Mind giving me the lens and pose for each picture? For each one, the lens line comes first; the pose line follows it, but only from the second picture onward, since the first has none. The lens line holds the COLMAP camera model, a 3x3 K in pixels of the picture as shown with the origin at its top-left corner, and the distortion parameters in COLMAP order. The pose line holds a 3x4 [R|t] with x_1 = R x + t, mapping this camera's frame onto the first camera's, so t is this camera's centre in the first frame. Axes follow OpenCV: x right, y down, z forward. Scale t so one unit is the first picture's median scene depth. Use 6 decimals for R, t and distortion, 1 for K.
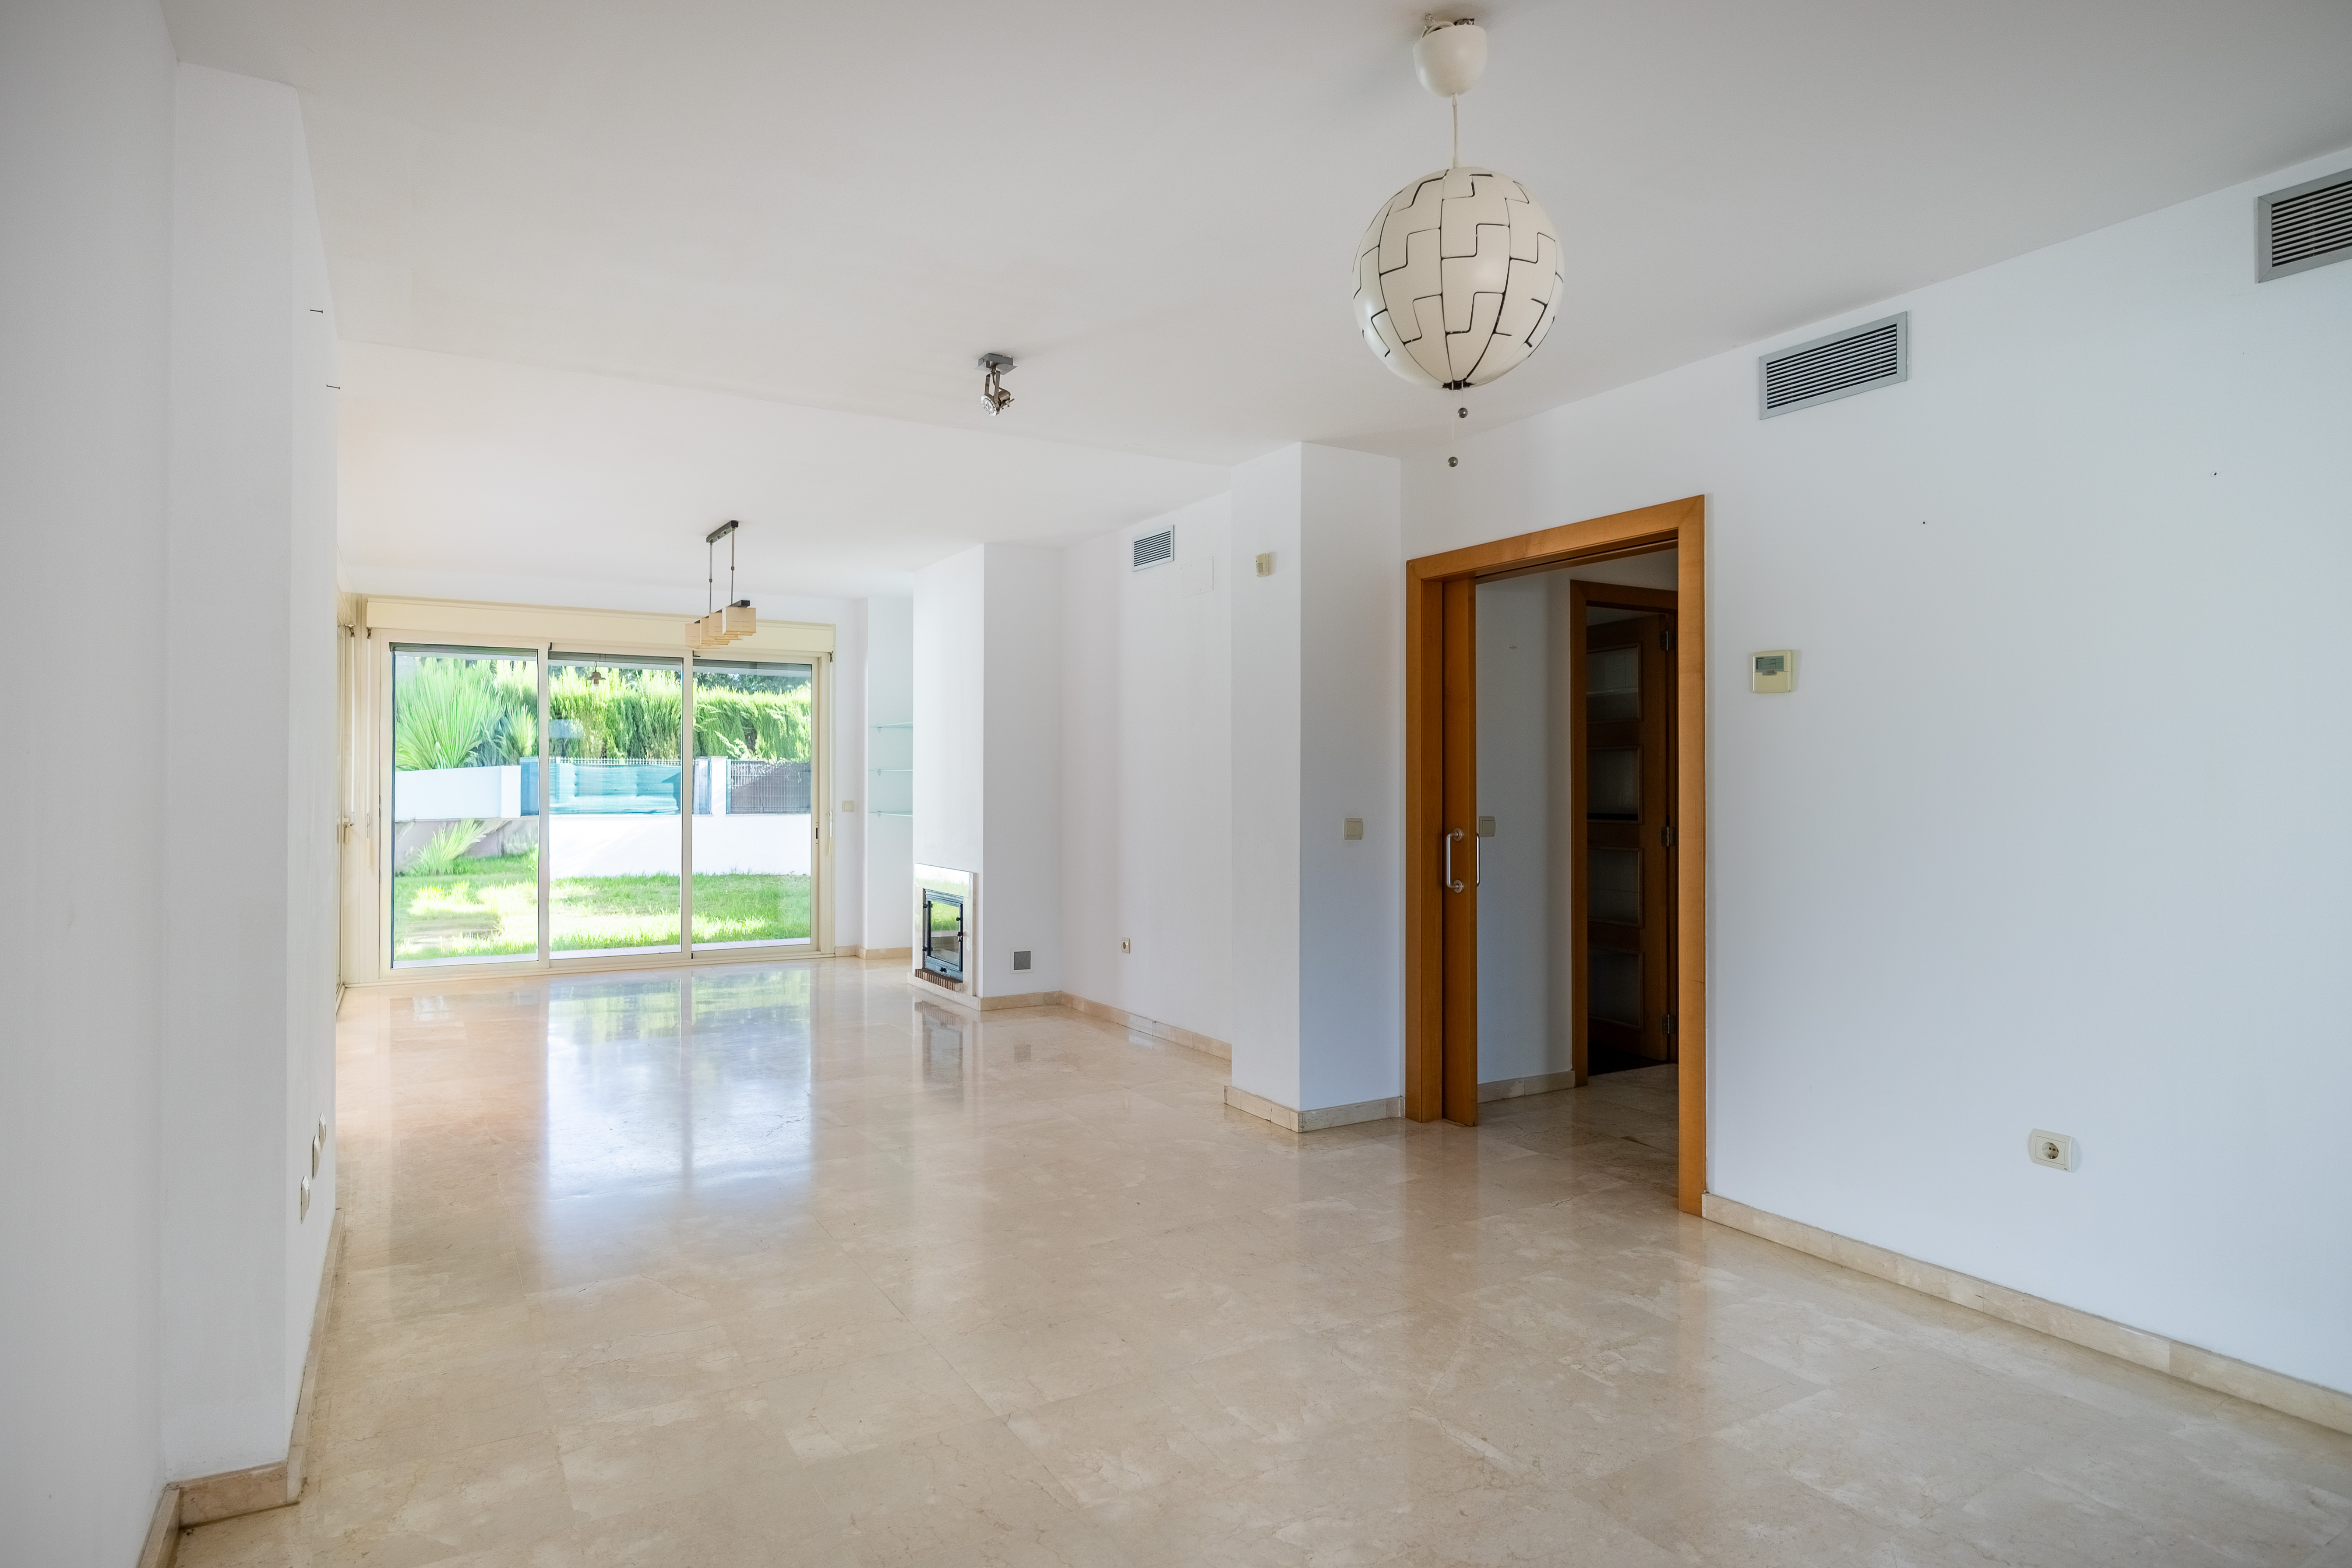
lens RADIAL K [[1345.7, 0, 1169.8], [0, 1345.7, 778.4], [0, 0, 1]] dist [-0.001803, -0.002856]
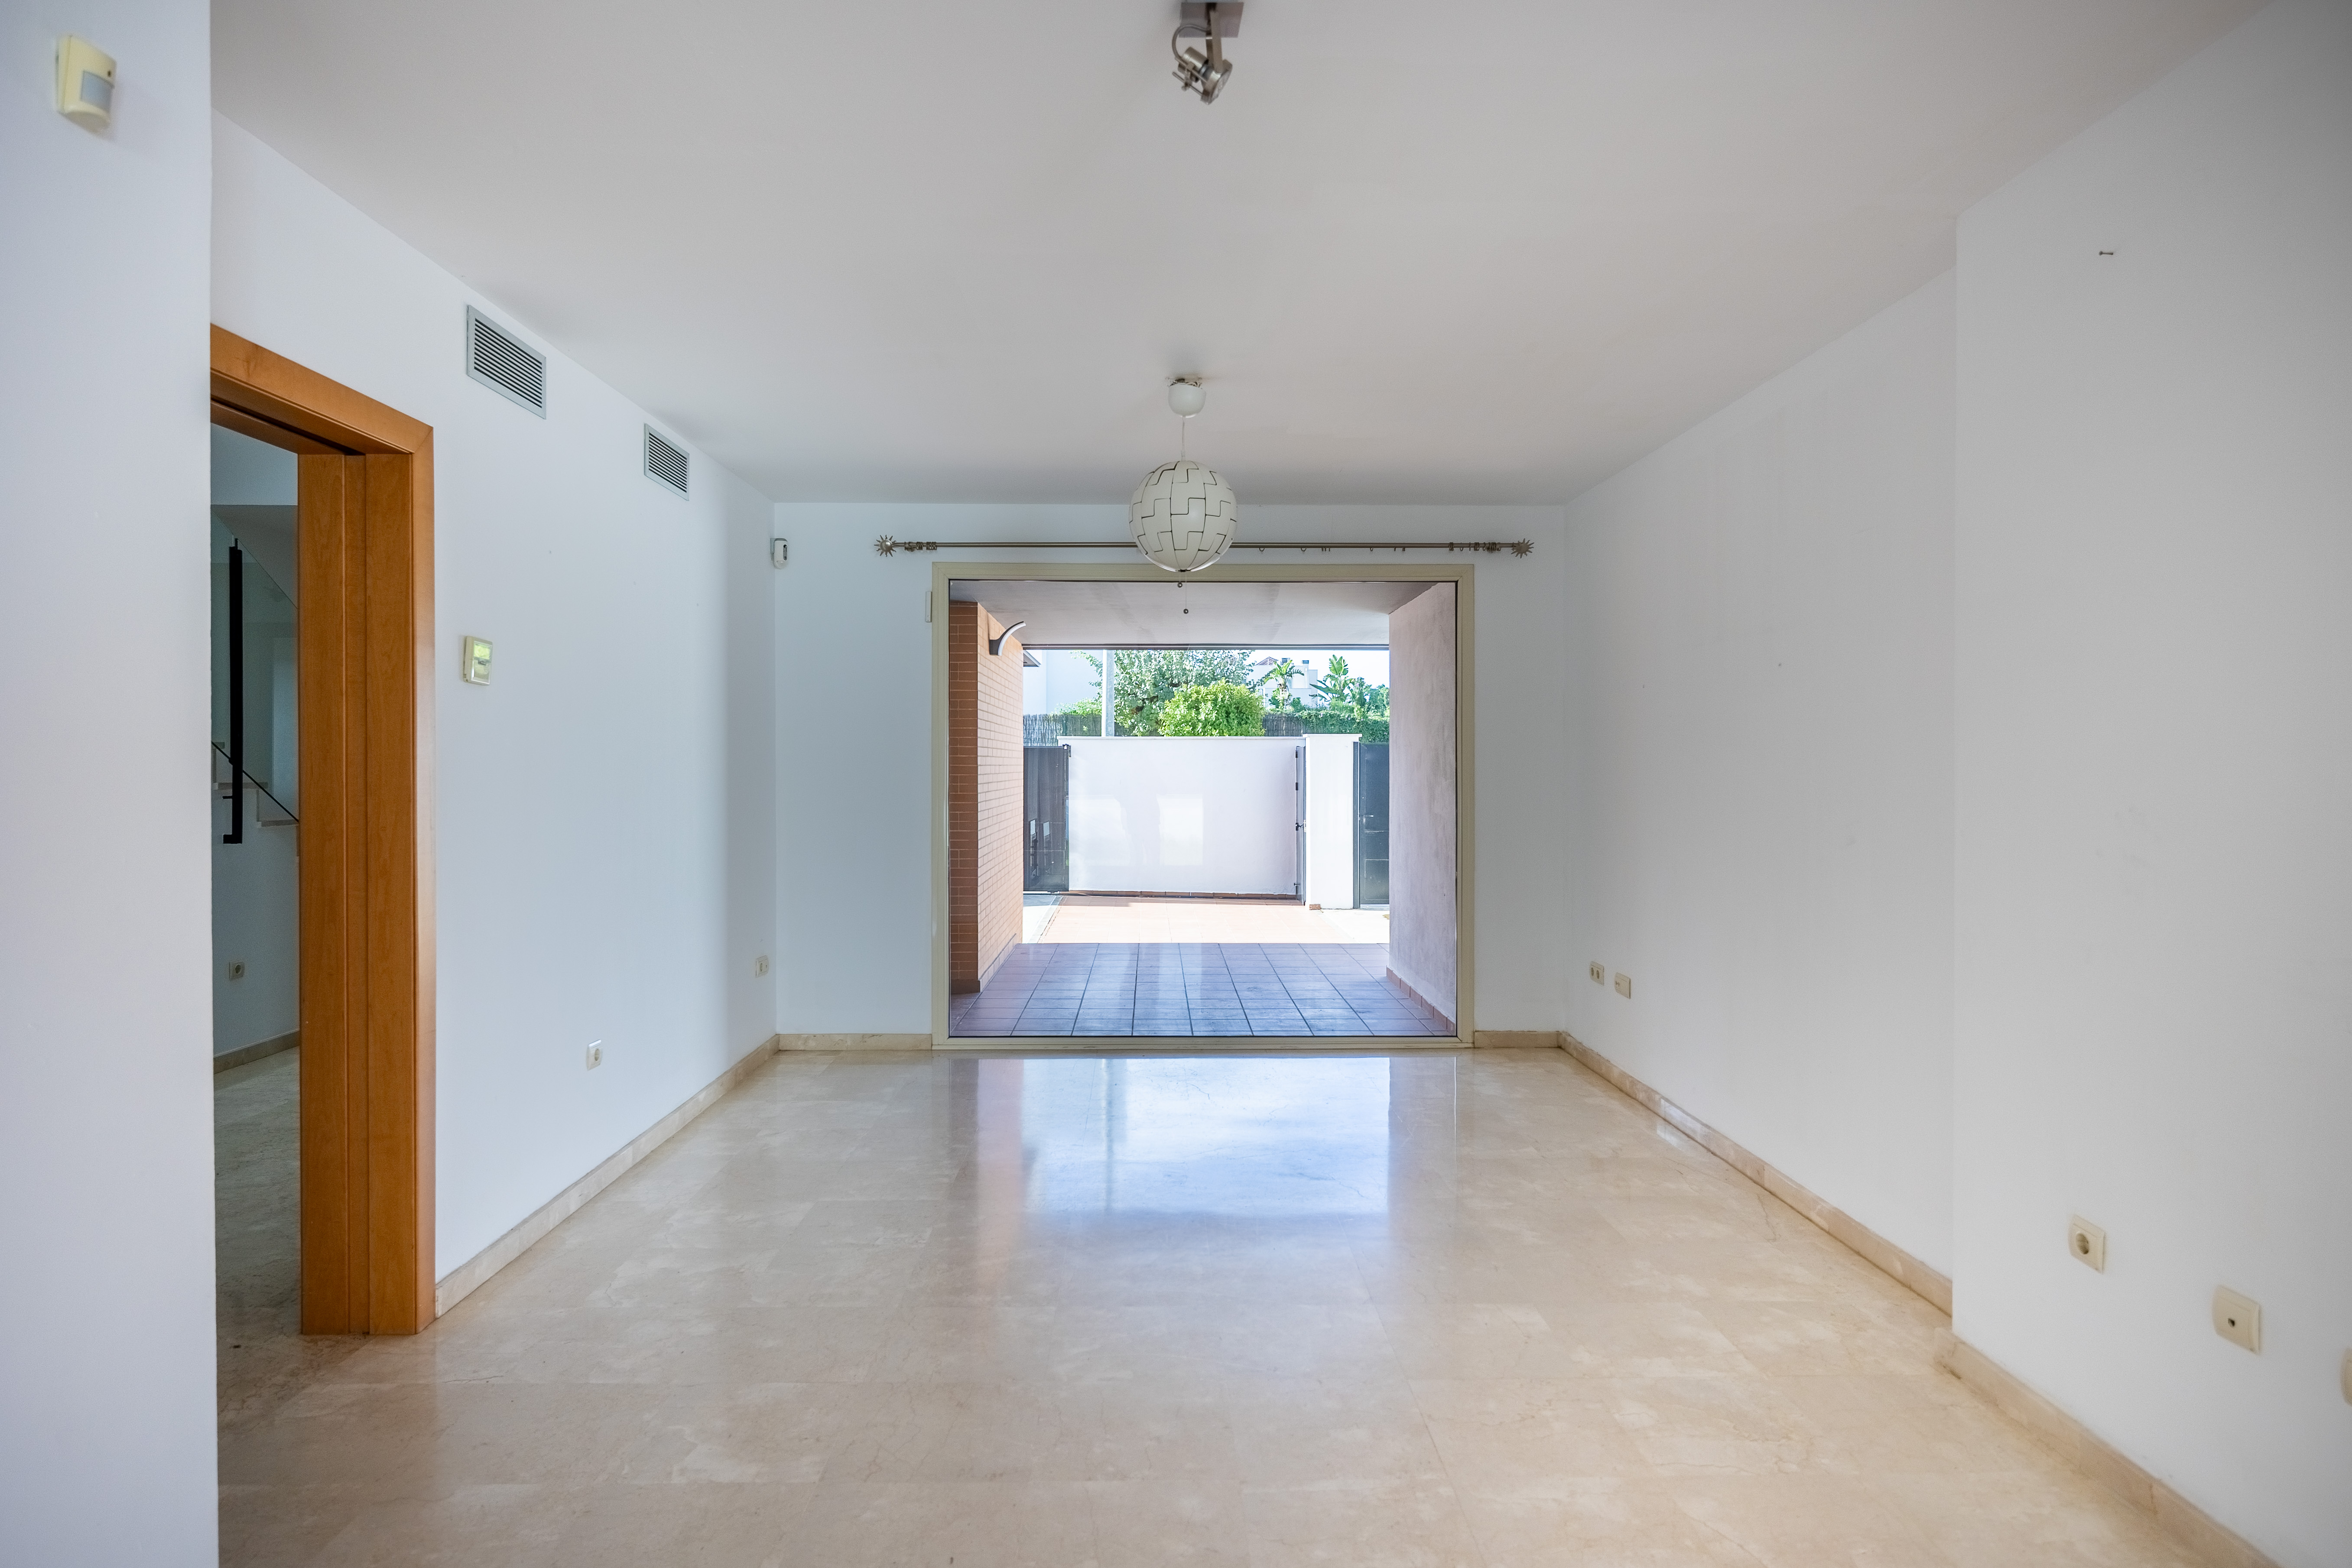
lens RADIAL K [[1345.7, 0, 1173.0], [0, 1345.7, 776.4], [0, 0, 1]] dist [-0.001803, -0.002856]
pose [[-0.881390, -0.005993, 0.472351, -0.475582], [-0.003179, 0.999972, 0.006755, -0.009017], [-0.472378, 0.004452, -0.881385, 1.901954]]
